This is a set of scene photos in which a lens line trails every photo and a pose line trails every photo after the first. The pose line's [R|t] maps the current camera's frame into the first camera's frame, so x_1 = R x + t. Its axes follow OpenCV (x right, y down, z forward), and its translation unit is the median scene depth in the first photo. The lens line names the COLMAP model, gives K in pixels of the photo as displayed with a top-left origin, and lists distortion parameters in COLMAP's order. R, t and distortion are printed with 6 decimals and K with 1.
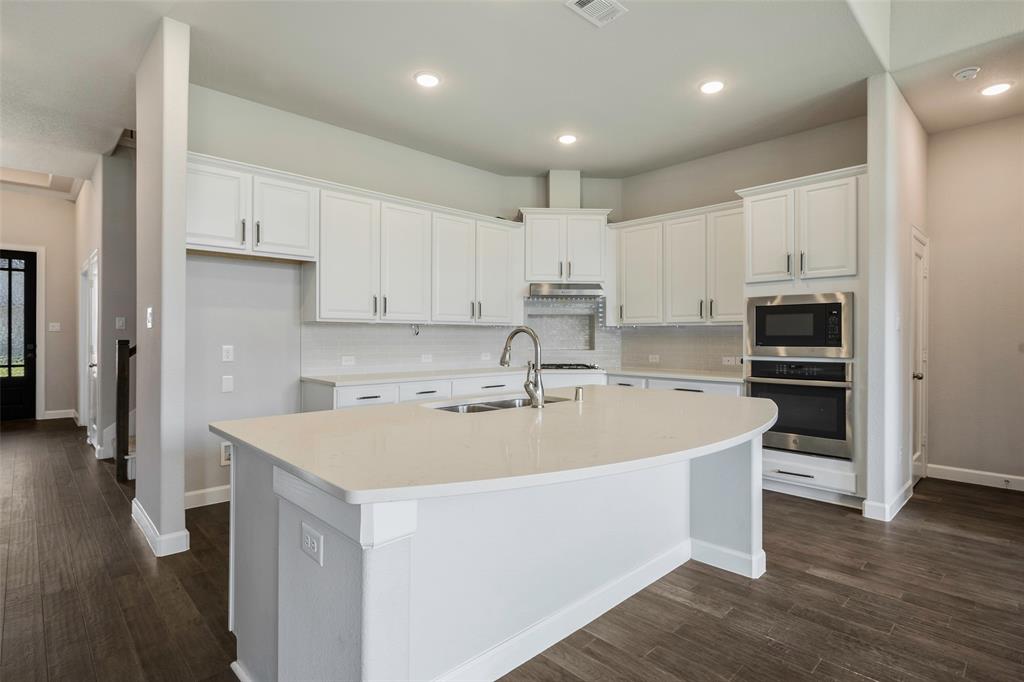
lens RADIAL K [[524.6, 0, 509.7], [0, 524.6, 334.0], [0, 0, 1]] dist [-0.000057, 0.000085]
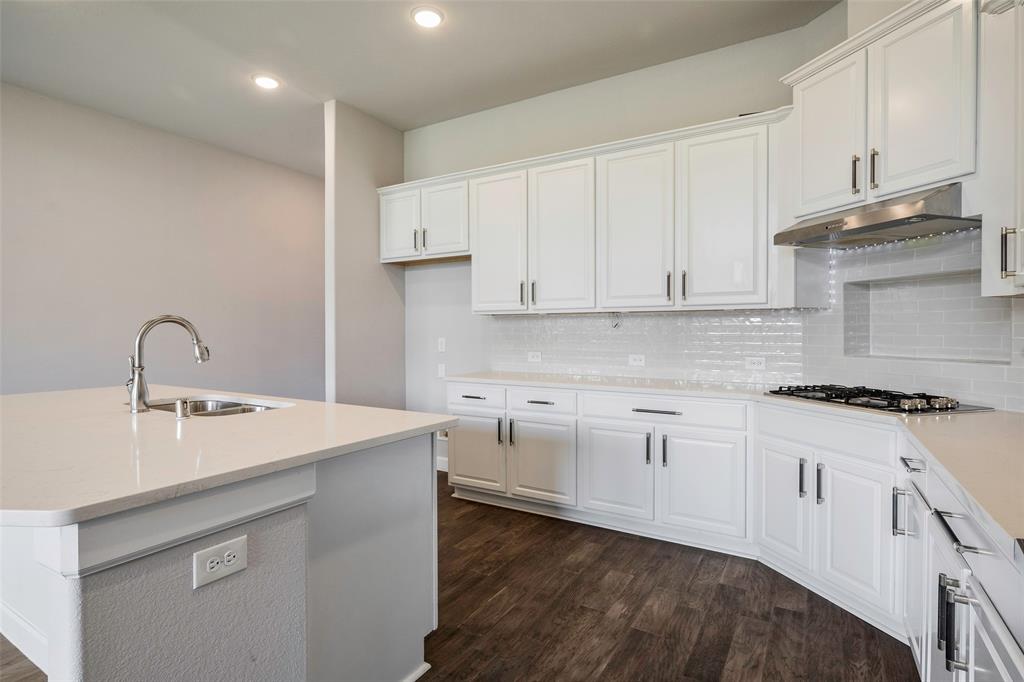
lens RADIAL K [[524.6, 0, 492.3], [0, 524.6, 338.6], [0, 0, 1]] dist [-0.000057, 0.000085]
pose [[0.242748, 0.016788, -0.969944, 0.504706], [0.011245, 0.999734, 0.020118, 0.001323], [0.970024, -0.015790, 0.242495, 0.667202]]
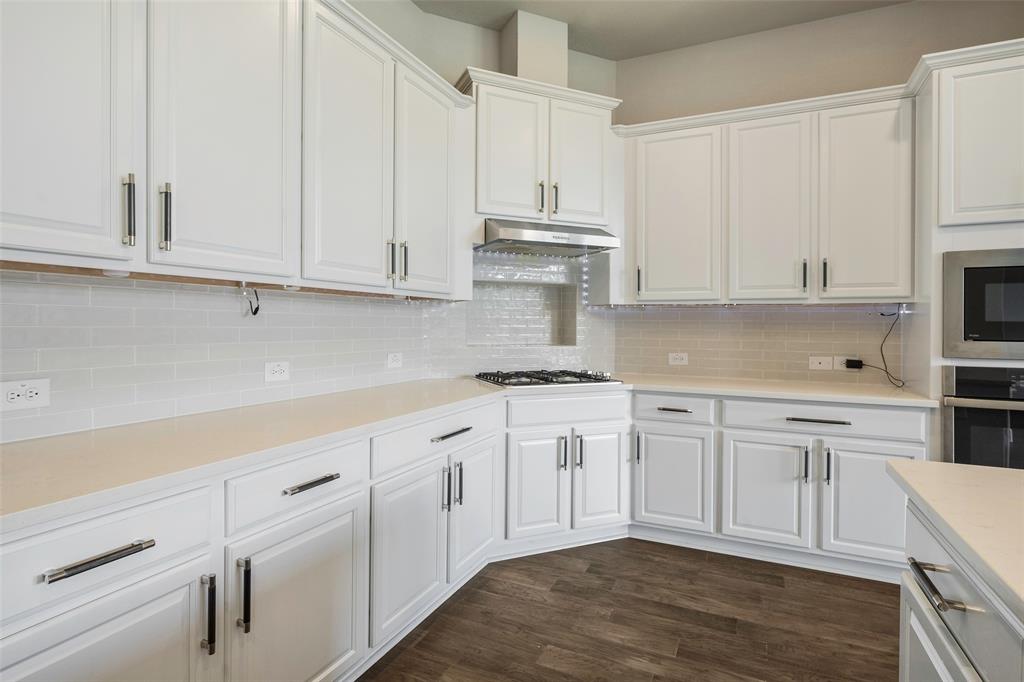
lens RADIAL K [[524.6, 0, 509.1], [0, 524.6, 330.5], [0, 0, 1]] dist [-0.000057, 0.000085]
pose [[0.926747, 0.001716, 0.375681, -0.150317], [-0.008131, 0.999847, 0.015491, 0.006544], [-0.375597, -0.017411, 0.926619, 0.574108]]
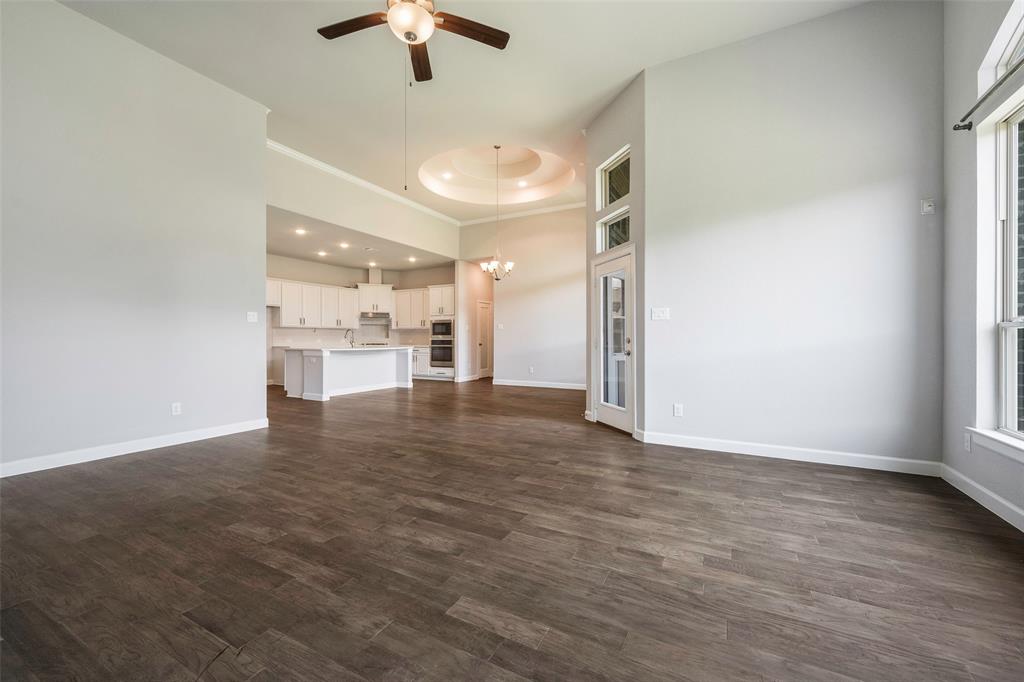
lens RADIAL K [[428.6, 0, 510.7], [0, 428.6, 343.1], [0, 0, 1]] dist [-0.004499, -0.000954]
pose [[0.952286, -0.005548, 0.305156, 0.107668], [0.000926, 0.999883, 0.015287, 0.026520], [-0.305205, -0.014275, 0.952180, -1.398536]]
